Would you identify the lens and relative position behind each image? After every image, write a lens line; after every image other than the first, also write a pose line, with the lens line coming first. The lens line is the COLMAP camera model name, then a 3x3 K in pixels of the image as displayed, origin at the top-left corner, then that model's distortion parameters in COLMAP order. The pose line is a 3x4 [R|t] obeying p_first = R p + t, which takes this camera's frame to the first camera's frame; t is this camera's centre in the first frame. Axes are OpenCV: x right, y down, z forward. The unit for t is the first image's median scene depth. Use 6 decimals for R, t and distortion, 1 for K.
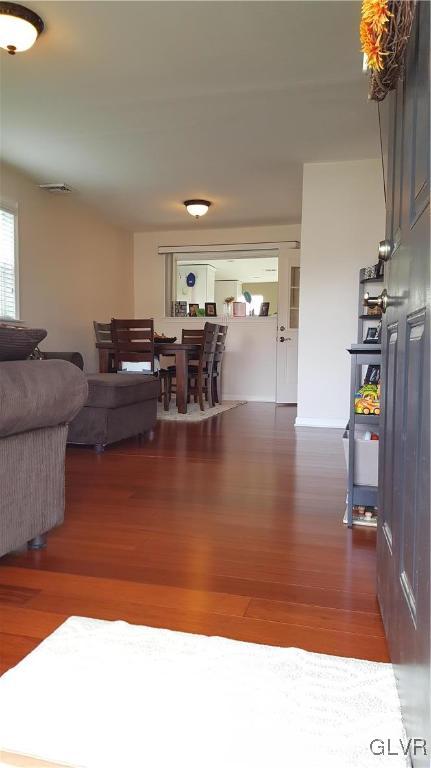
lens RADIAL K [[562.9, 0, 216.4], [0, 562.9, 388.5], [0, 0, 1]] dist [0.150331, -0.312426]
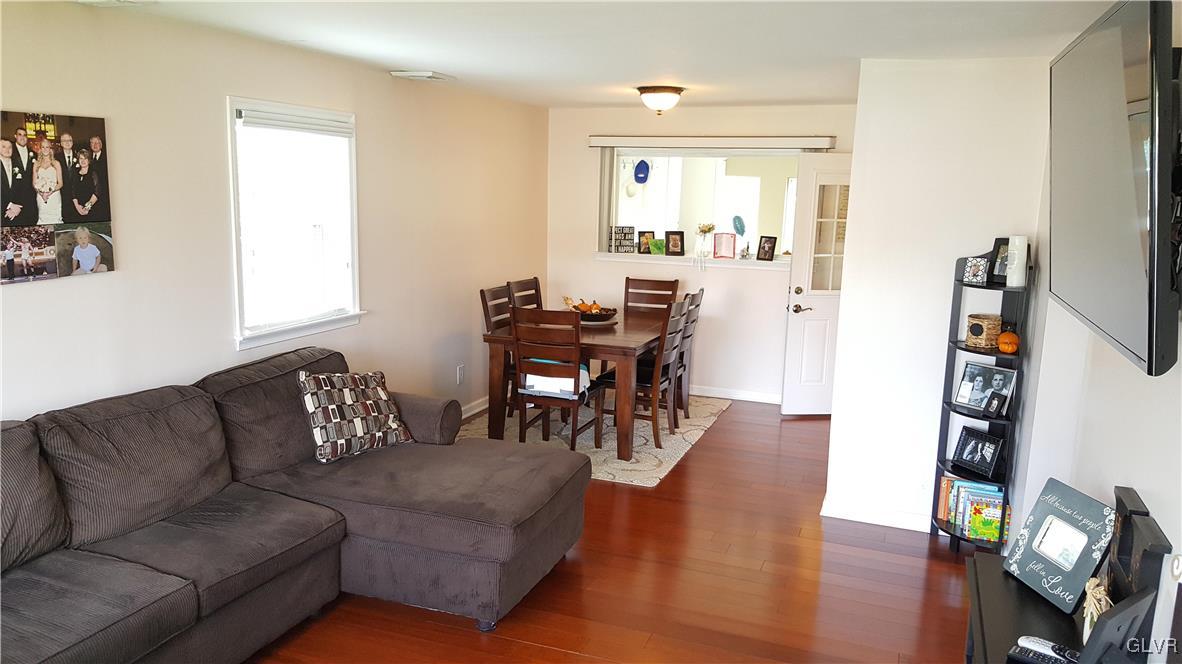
lens RADIAL K [[875.5, 0, 589.6], [0, 875.5, 339.3], [0, 0, 1]] dist [0.111426, -0.217381]
pose [[0.995529, 0.029007, -0.089897, -0.014761], [-0.019478, 0.994270, 0.105113, -0.147450], [0.092431, -0.102892, 0.990389, 0.075091]]
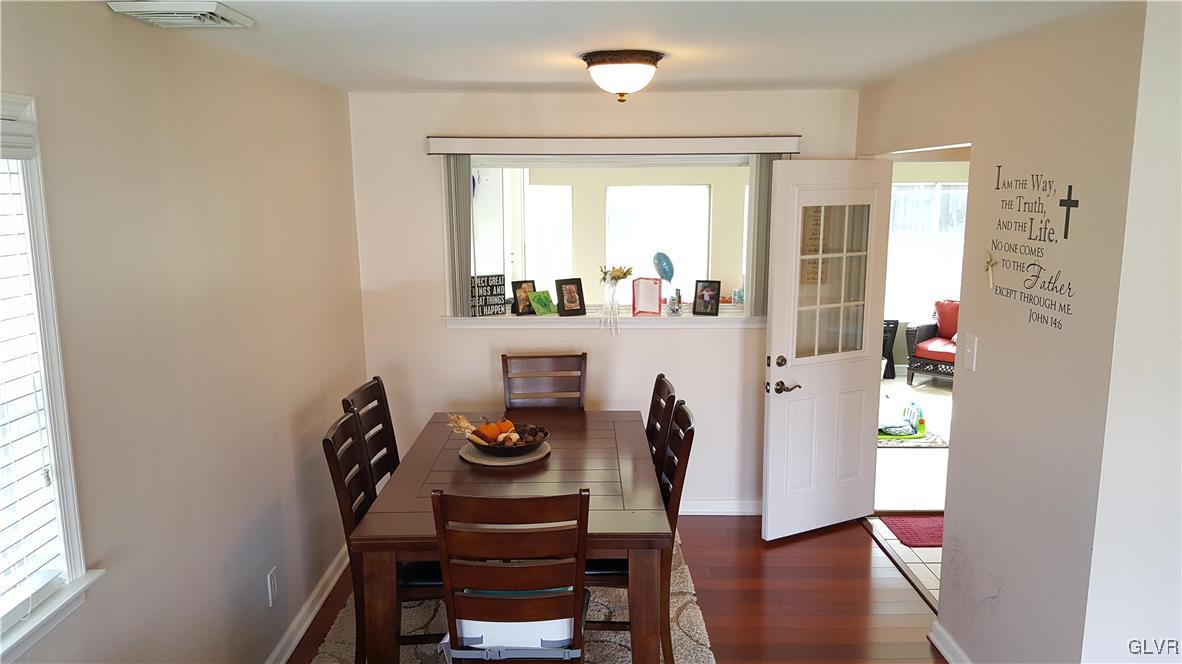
lens RADIAL K [[875.5, 0, 589.6], [0, 875.5, 339.3], [0, 0, 1]] dist [0.111426, -0.217381]
pose [[0.965644, -0.062453, 0.252254, -0.168923], [0.035007, 0.993107, 0.111861, -0.195562], [-0.257502, -0.099187, 0.961174, 0.440868]]
